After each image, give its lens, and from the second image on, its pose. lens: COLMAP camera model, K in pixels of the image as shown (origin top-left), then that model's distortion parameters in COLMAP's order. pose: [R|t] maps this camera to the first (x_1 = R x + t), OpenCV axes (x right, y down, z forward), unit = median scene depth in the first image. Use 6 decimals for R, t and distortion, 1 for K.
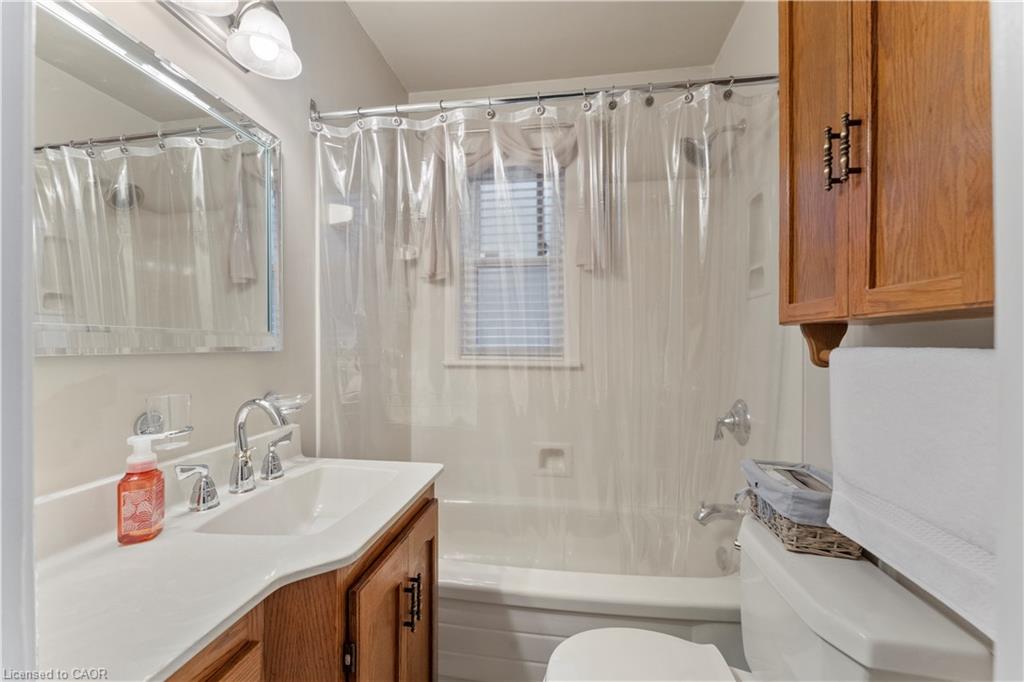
lens RADIAL K [[418.3, 0, 514.1], [0, 418.3, 341.8], [0, 0, 1]] dist [-0.003443, -0.000150]
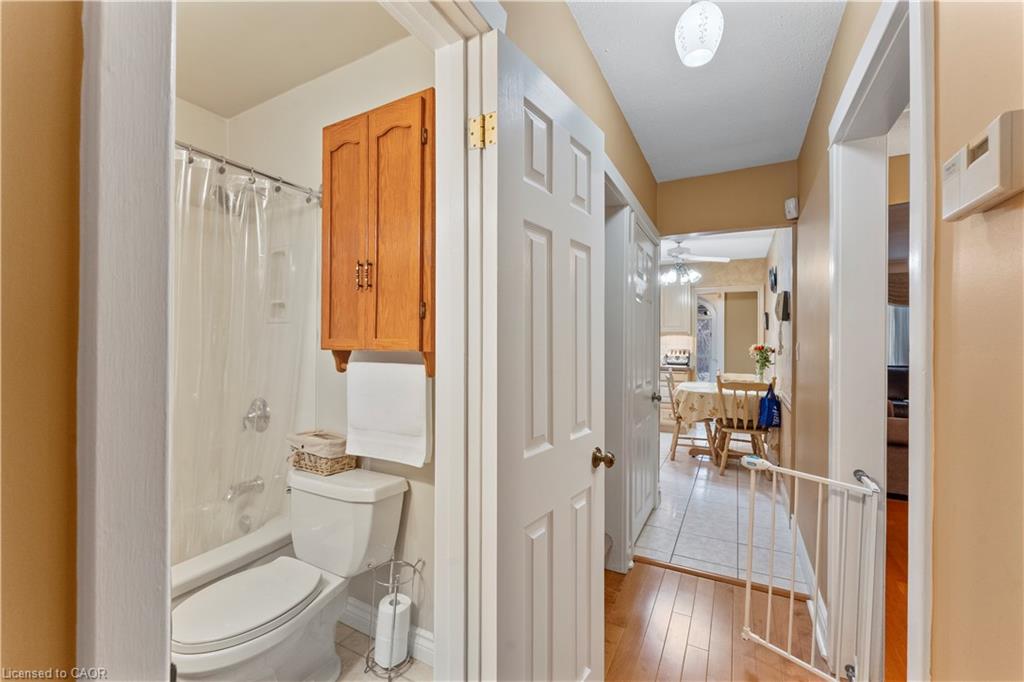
lens RADIAL K [[418.3, 0, 510.3], [0, 418.3, 341.9], [0, 0, 1]] dist [-0.003443, -0.000150]
pose [[0.346868, 0.003579, 0.937907, -0.777609], [-0.009332, 0.999956, -0.000365, -0.084766], [-0.937867, -0.008626, 0.346886, -0.371699]]
